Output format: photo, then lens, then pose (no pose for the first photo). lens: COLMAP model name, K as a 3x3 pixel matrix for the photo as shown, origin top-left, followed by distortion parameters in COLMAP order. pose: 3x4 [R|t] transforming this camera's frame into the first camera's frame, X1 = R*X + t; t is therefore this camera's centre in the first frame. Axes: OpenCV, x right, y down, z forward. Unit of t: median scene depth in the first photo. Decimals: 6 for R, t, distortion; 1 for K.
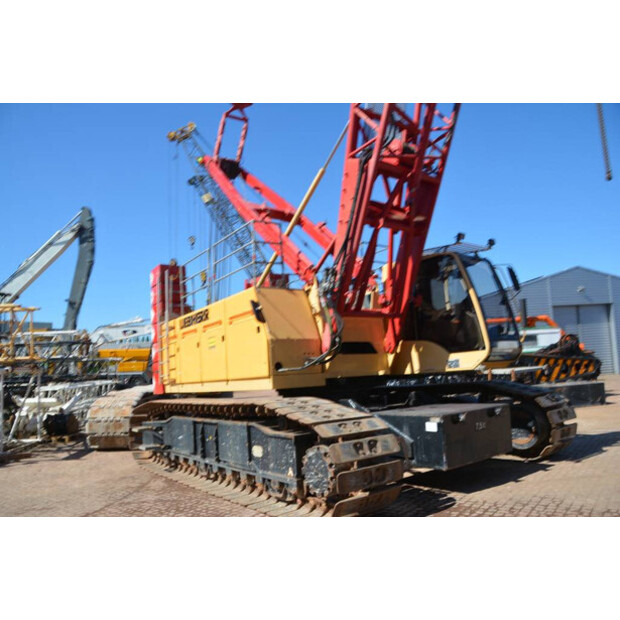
lens RADIAL K [[479.7, 0, 306.9], [0, 479.7, 313.5], [0, 0, 1]] dist [-0.177555, 0.122732]
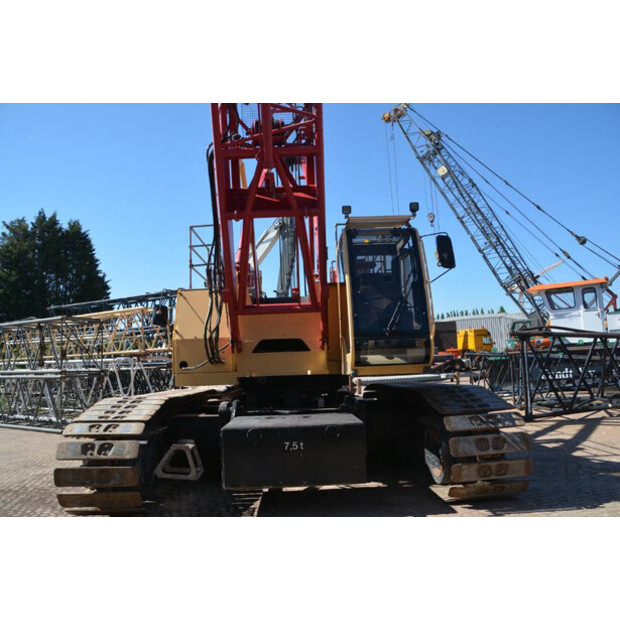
lens RADIAL K [[479.7, 0, 306.9], [0, 479.7, 313.5], [0, 0, 1]] dist [-0.177555, 0.122732]
pose [[0.816673, -0.035190, -0.576026, 0.683779], [0.065829, 0.997305, 0.032405, -0.017897], [0.573333, -0.064383, 0.816789, 0.260919]]
